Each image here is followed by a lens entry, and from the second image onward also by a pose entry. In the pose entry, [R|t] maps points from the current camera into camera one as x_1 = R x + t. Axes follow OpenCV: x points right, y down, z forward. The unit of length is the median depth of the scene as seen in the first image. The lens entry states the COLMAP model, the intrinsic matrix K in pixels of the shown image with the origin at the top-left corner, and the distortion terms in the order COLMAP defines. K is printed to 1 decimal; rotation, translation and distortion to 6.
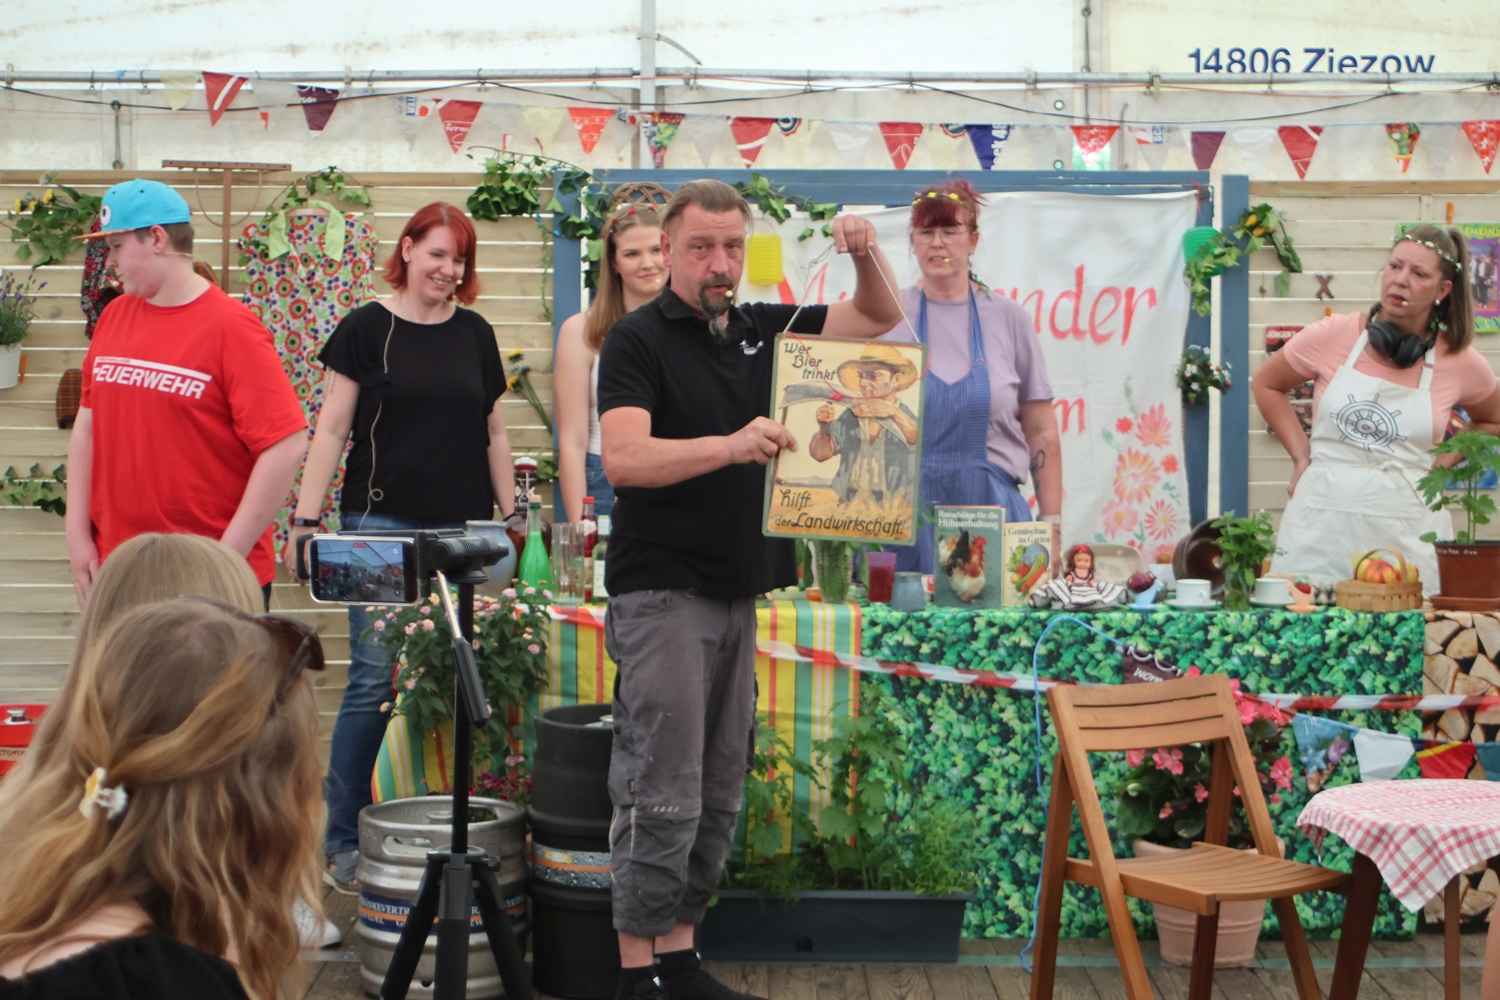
lens RADIAL K [[2825.2, 0, 707.4], [0, 2825.2, 499.6], [0, 0, 1]] dist [-0.091936, 0.362693]
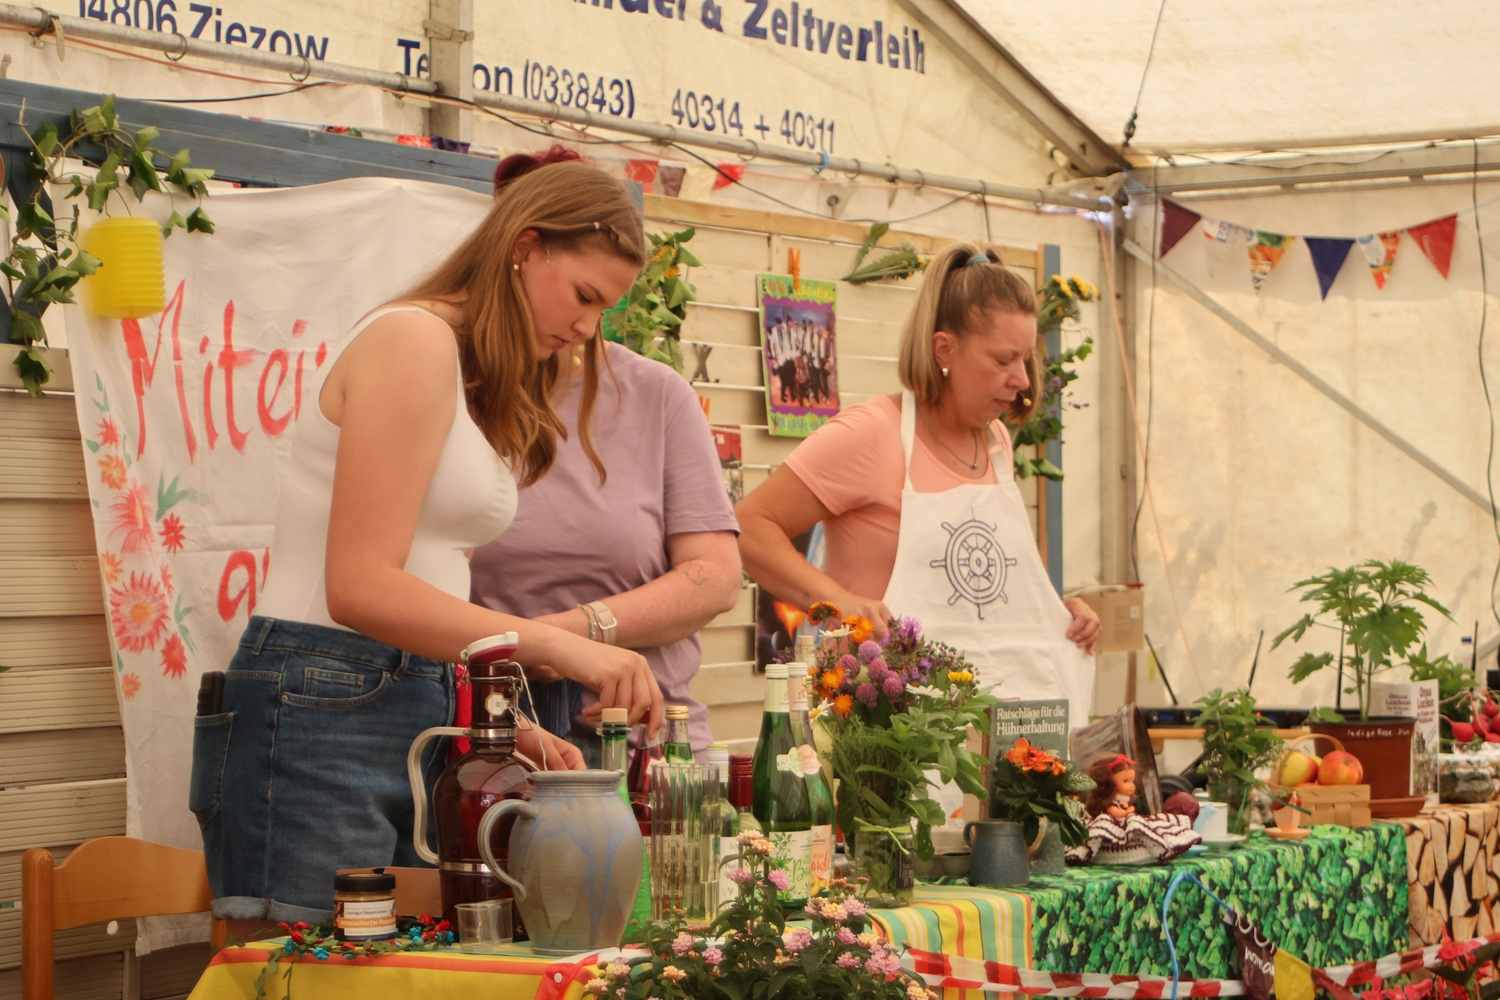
lens RADIAL K [[3508.8, 0, 701.5], [0, 3508.8, 502.3], [0, 0, 1]] dist [0.402241, -5.245039]
pose [[0.517460, 0.007410, 0.855676, -0.414222], [0.058494, 0.997317, -0.044010, -0.006924], [-0.853706, 0.072825, 0.515638, 0.508561]]
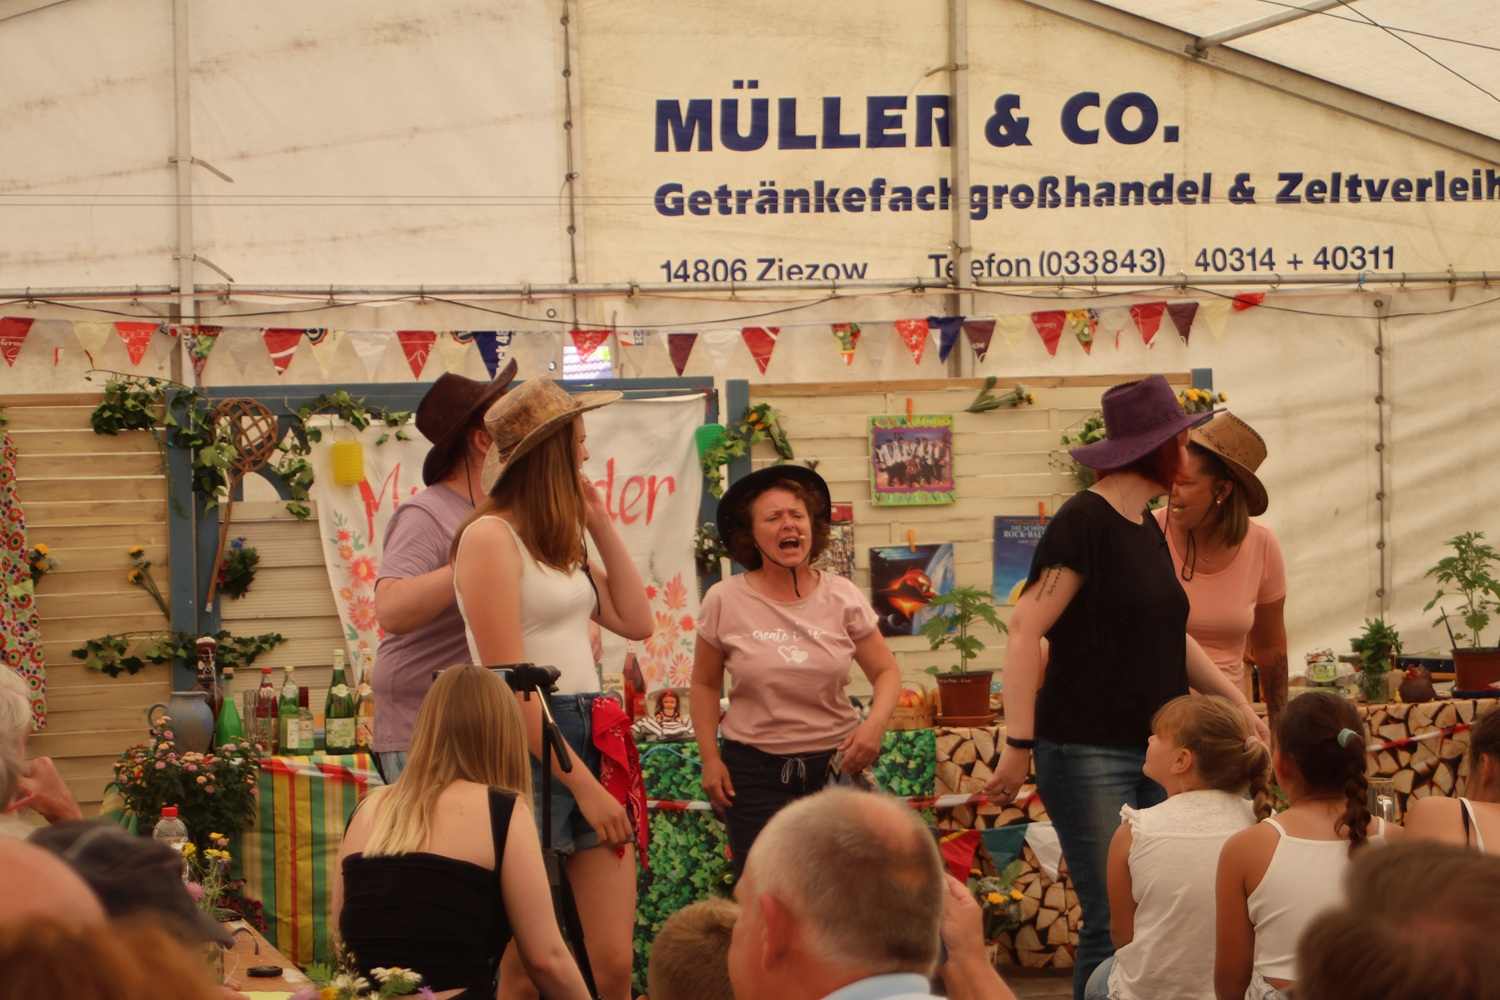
lens RADIAL K [[3508.8, 0, 701.5], [0, 3508.8, 502.3], [0, 0, 1]] dist [0.402241, -5.245039]
pose [[0.965346, -0.031356, 0.259083, -0.187386], [0.045558, 0.997759, -0.048995, 0.007992], [-0.256966, 0.059101, 0.964612, -0.377089]]
